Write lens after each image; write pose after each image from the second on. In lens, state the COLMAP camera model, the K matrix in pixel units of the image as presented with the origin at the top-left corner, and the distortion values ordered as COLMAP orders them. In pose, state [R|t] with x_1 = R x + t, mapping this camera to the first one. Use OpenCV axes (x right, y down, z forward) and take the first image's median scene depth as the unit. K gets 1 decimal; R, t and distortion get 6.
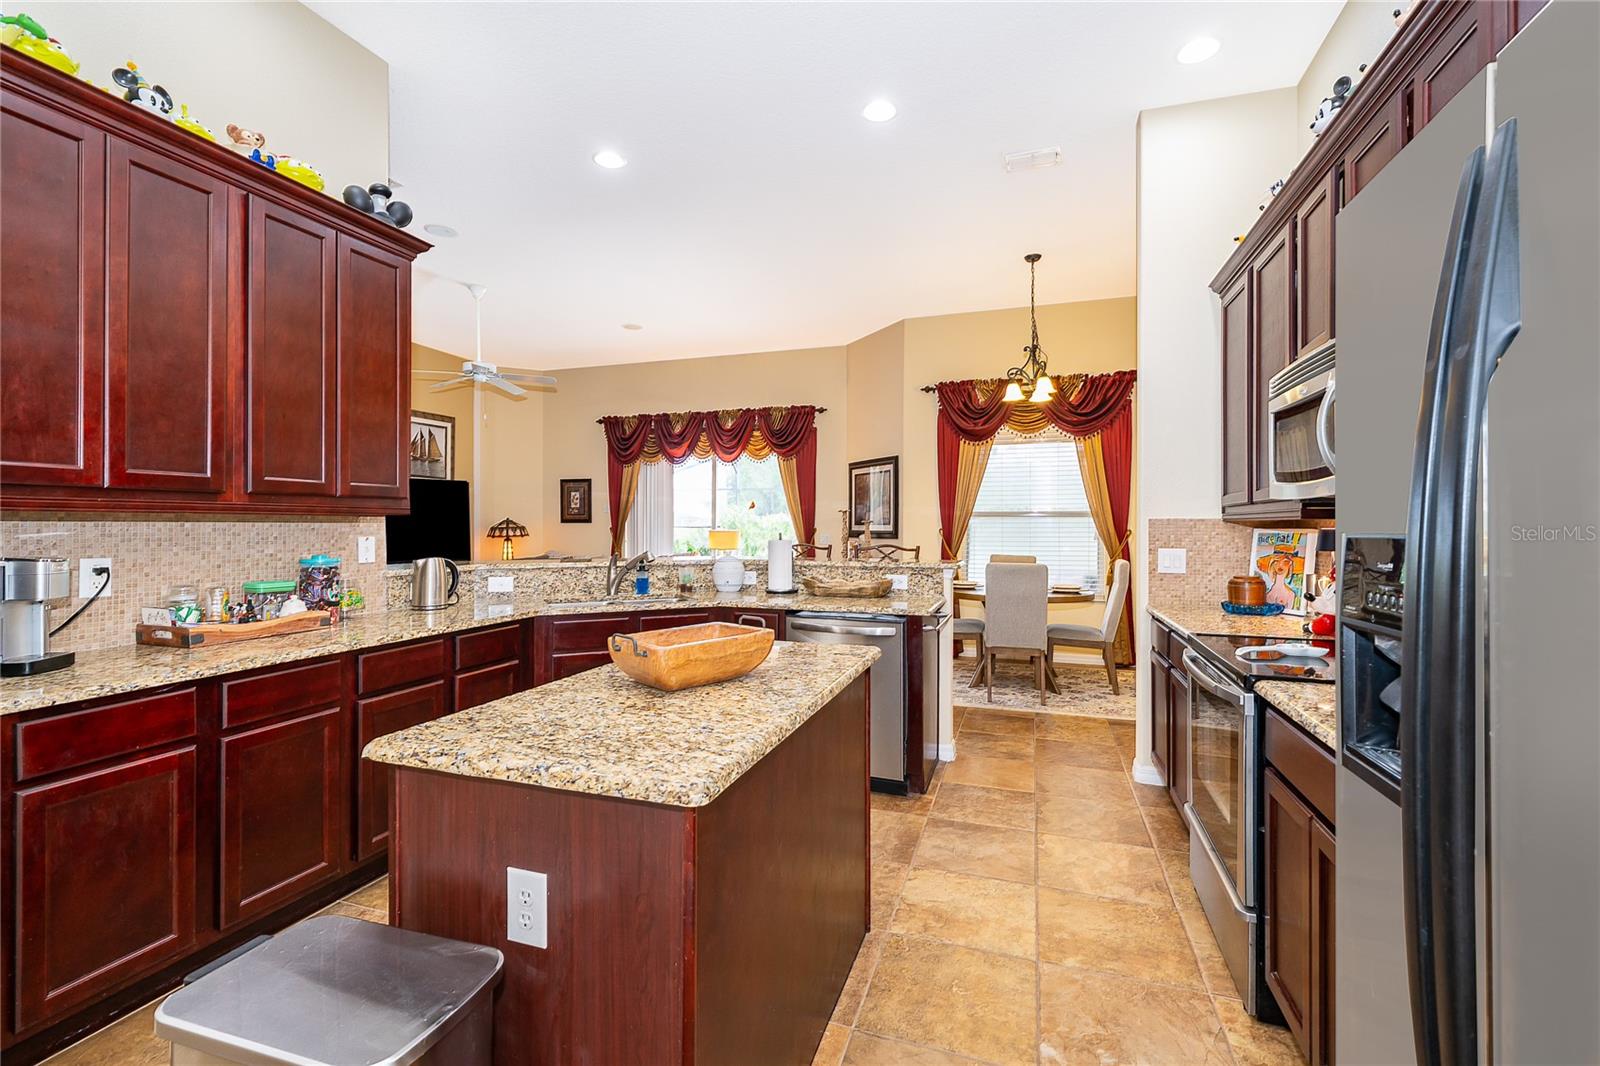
lens RADIAL K [[675.9, 0, 797.4], [0, 675.9, 530.1], [0, 0, 1]] dist [-0.002695, 0.000876]
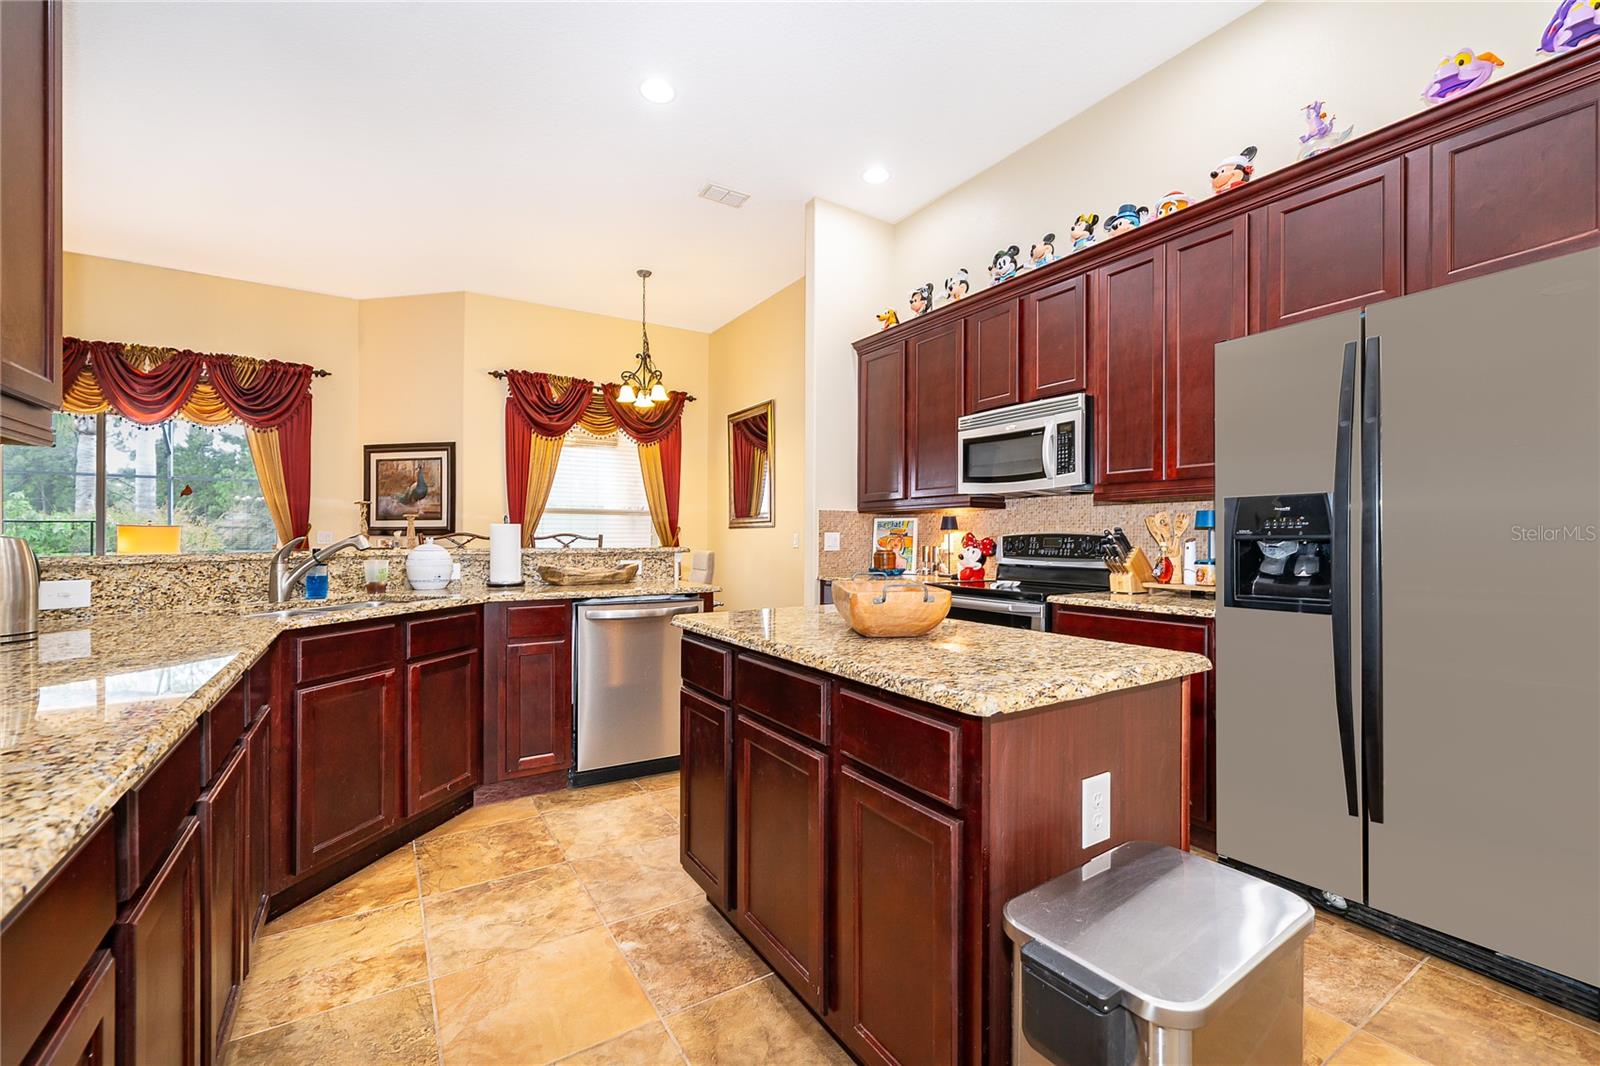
lens RADIAL K [[675.9, 0, 796.6], [0, 675.9, 532.2], [0, 0, 1]] dist [-0.002695, 0.000876]
pose [[0.626450, 0.006620, 0.779434, -0.231432], [0.004744, 0.999913, -0.012305, 0.018449], [-0.779447, 0.011407, 0.626364, 0.089175]]
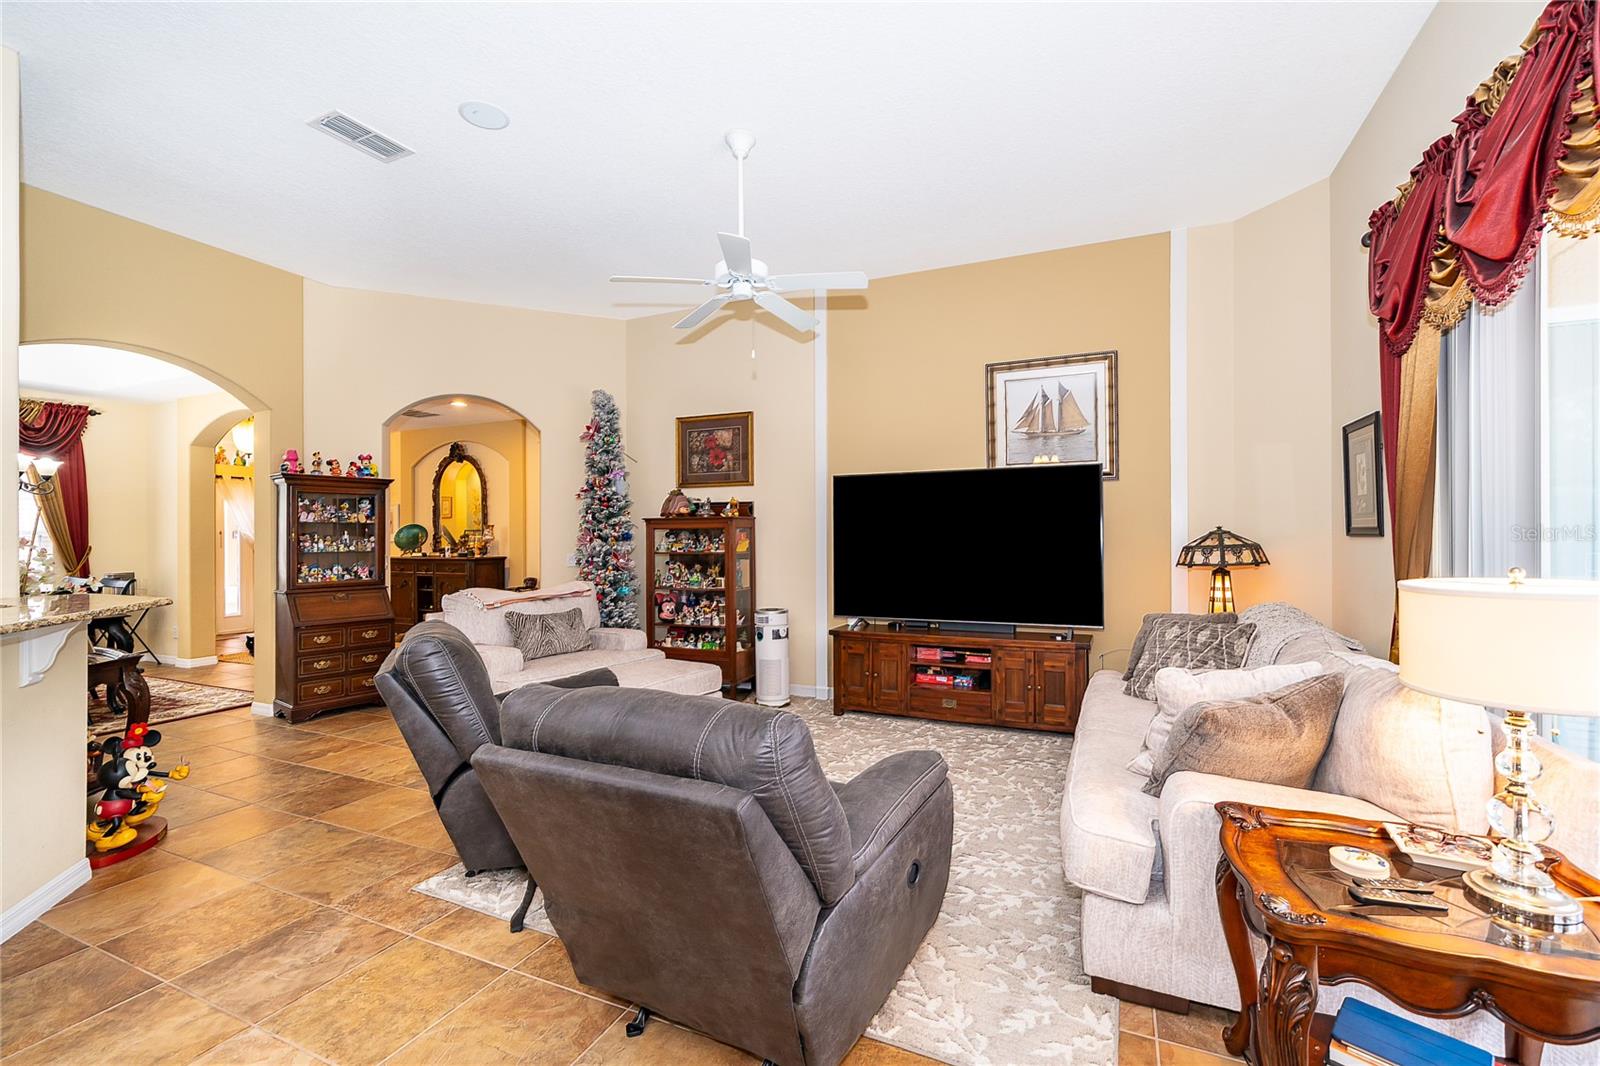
lens RADIAL K [[675.9, 0, 818.0], [0, 675.9, 534.1], [0, 0, 1]] dist [-0.002695, 0.000876]
pose [[-0.076157, -0.003131, -0.997091, 0.078306], [-0.003523, 0.999990, -0.002871, -0.011732], [0.997090, 0.003294, -0.076168, 0.854908]]
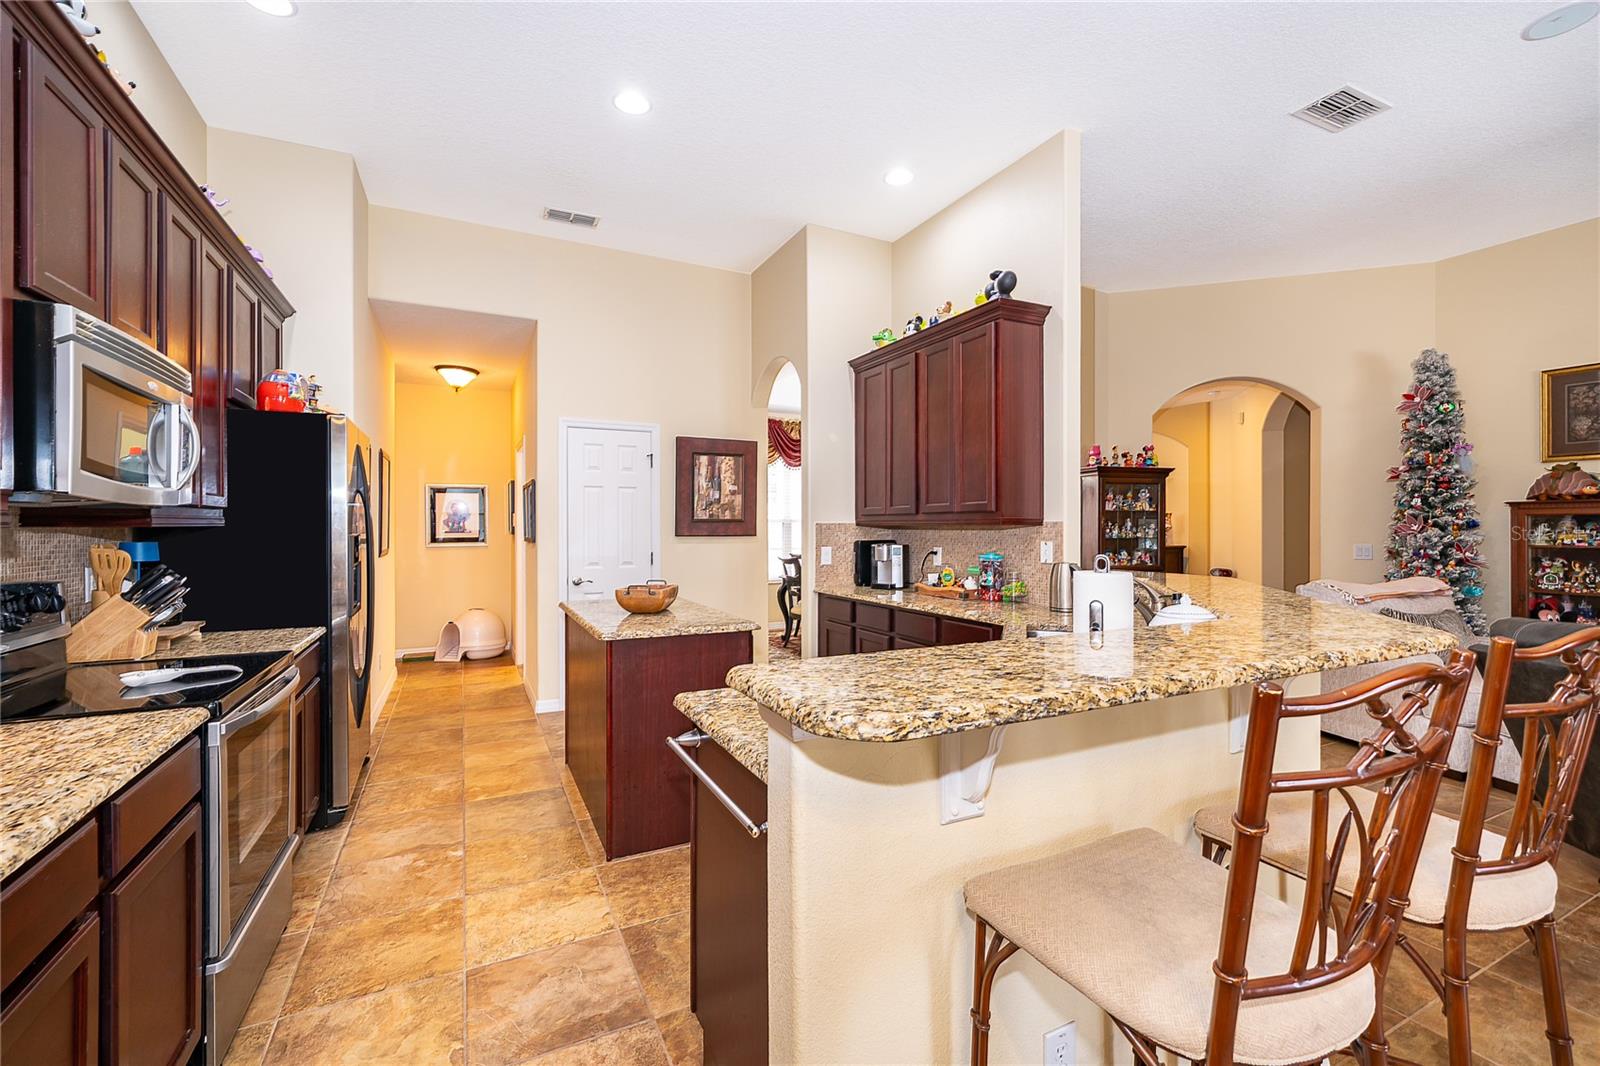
lens RADIAL K [[675.9, 0, 801.4], [0, 675.9, 525.3], [0, 0, 1]] dist [-0.002695, 0.000876]
pose [[-0.696804, -0.003068, -0.717255, 0.203673], [-0.006847, 0.999974, 0.002373, -0.007307], [0.717229, 0.006565, -0.696807, 0.574739]]
